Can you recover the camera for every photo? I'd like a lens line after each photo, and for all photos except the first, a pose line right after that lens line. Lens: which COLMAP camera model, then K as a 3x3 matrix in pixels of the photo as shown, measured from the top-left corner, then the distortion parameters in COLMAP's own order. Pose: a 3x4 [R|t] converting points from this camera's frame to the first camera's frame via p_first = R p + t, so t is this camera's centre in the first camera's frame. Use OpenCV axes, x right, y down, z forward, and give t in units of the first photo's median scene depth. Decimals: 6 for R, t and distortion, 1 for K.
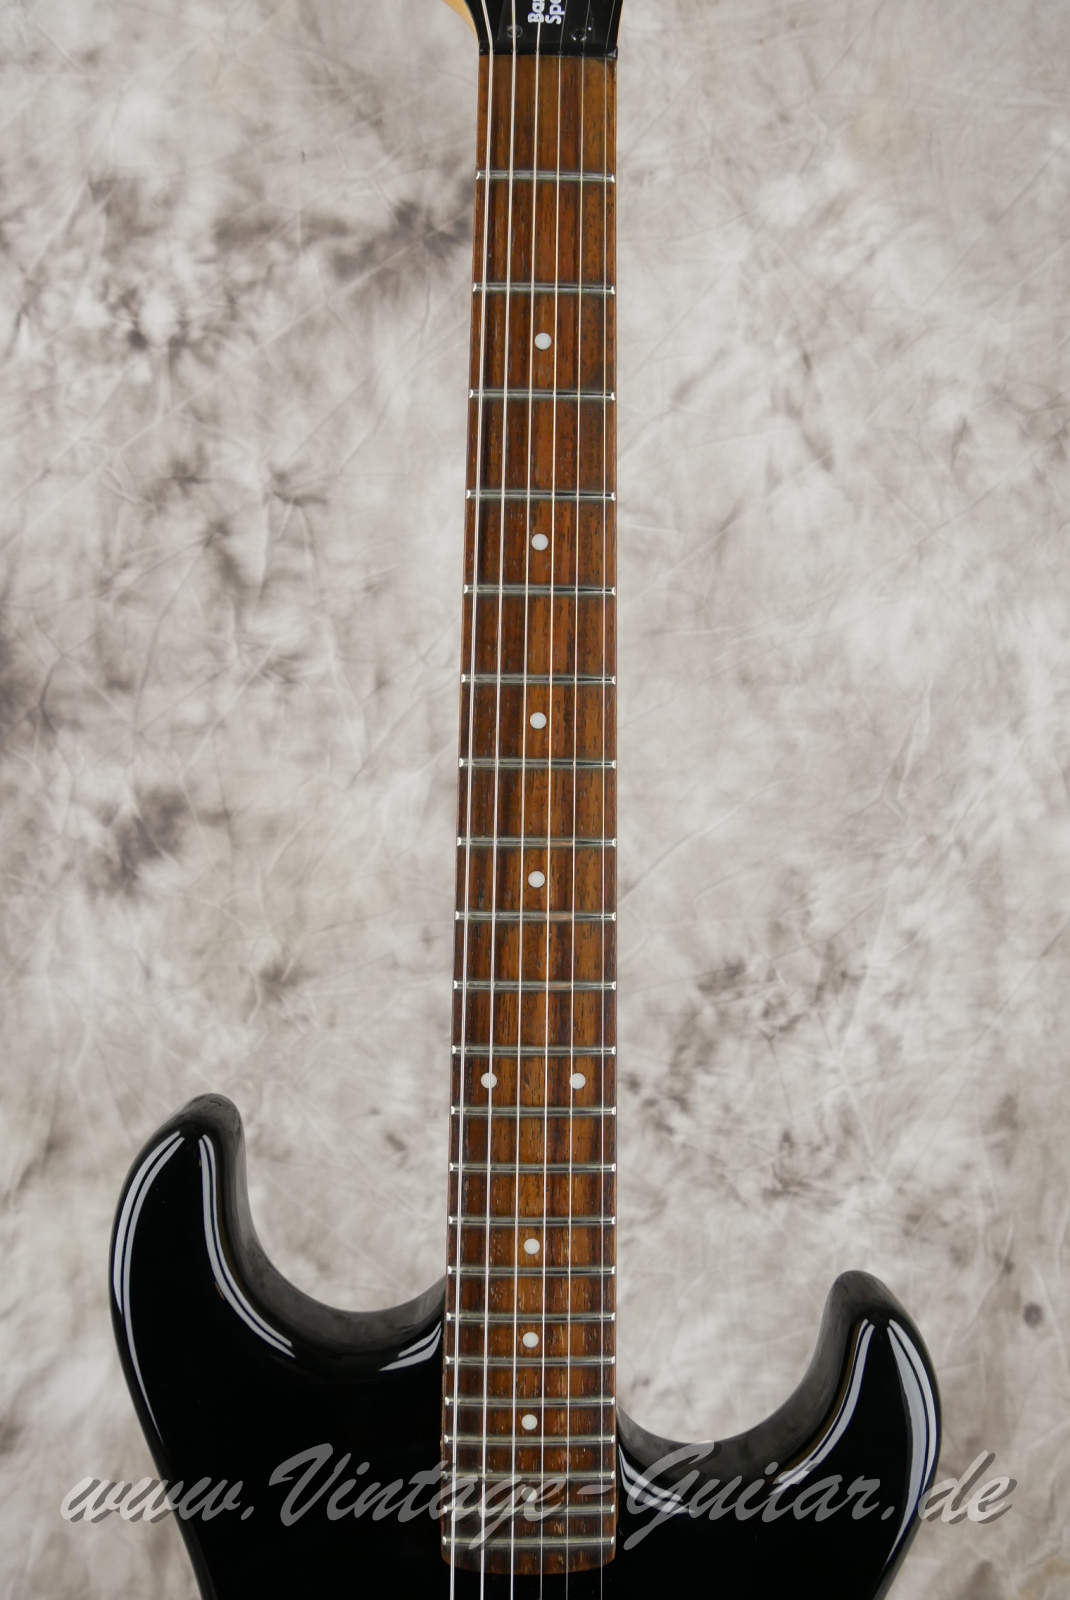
lens RADIAL K [[1318.2, 0, 529.8], [0, 1318.2, 794.7], [0, 0, 1]] dist [-0.083444, 0.040539]
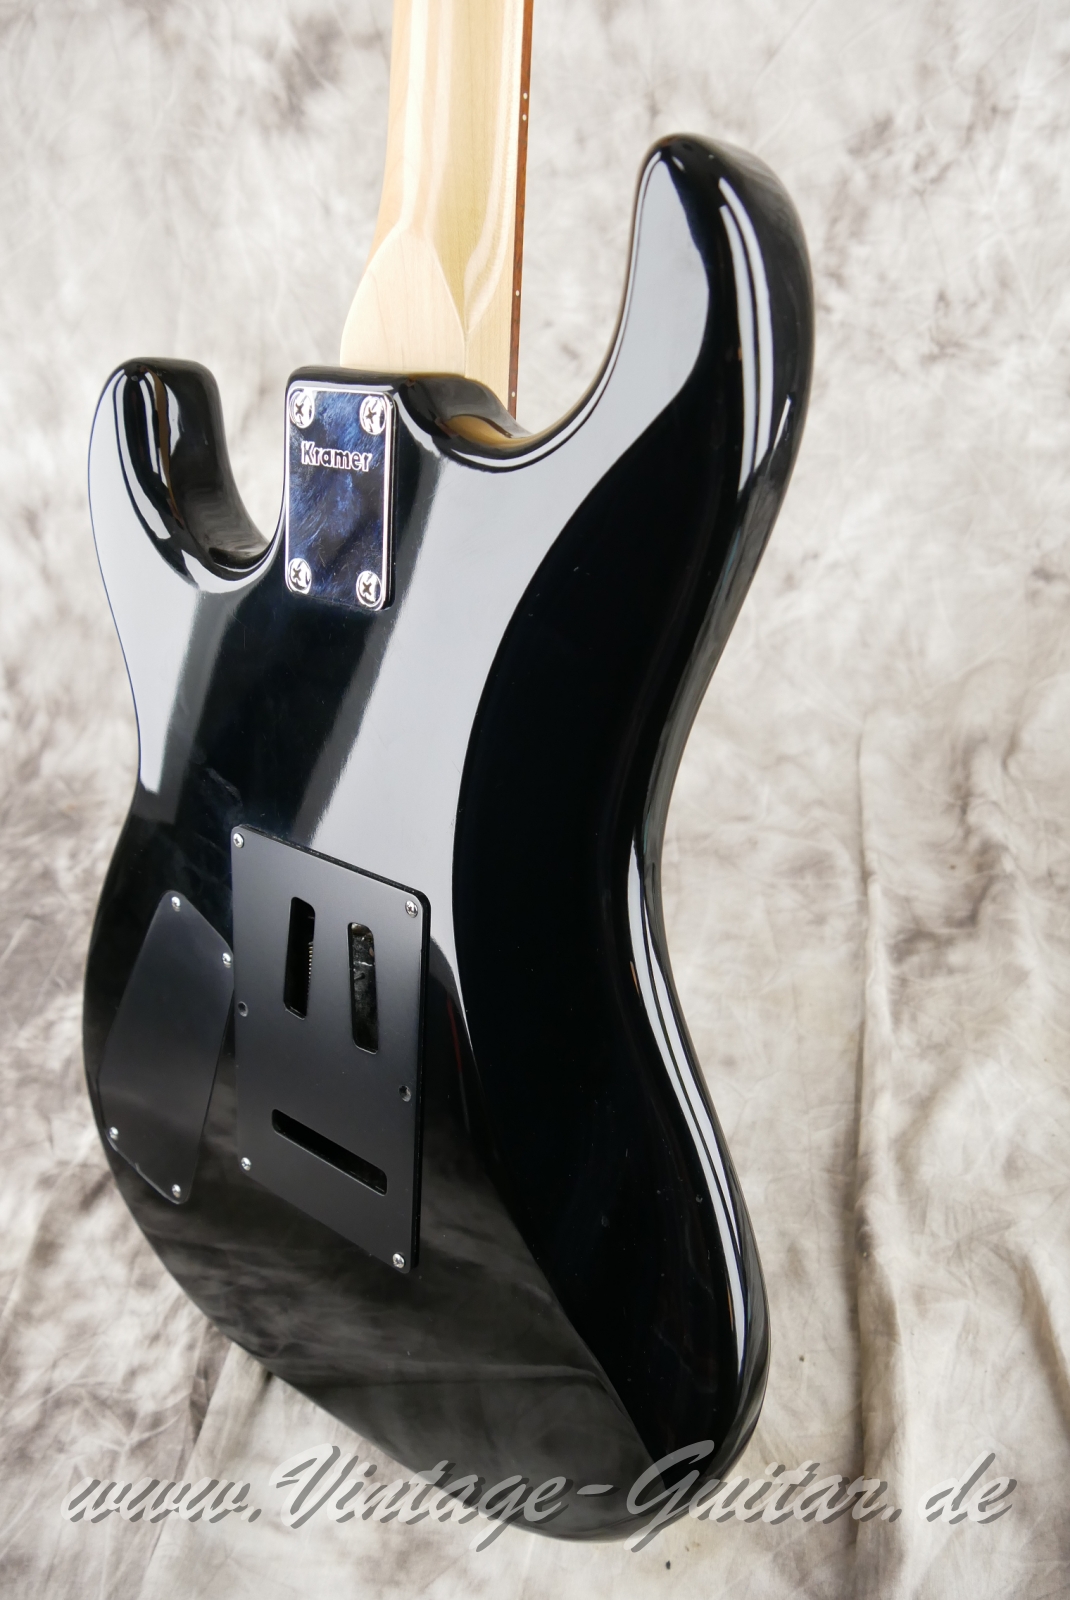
lens RADIAL K [[1318.2, 0, 539.3], [0, 1318.2, 804.9], [0, 0, 1]] dist [-0.083444, 0.040539]
pose [[0.980011, -0.040219, -0.194836, 0.070361], [0.096396, 0.952704, 0.288207, 0.323453], [0.174030, -0.301227, 0.937537, -0.121799]]
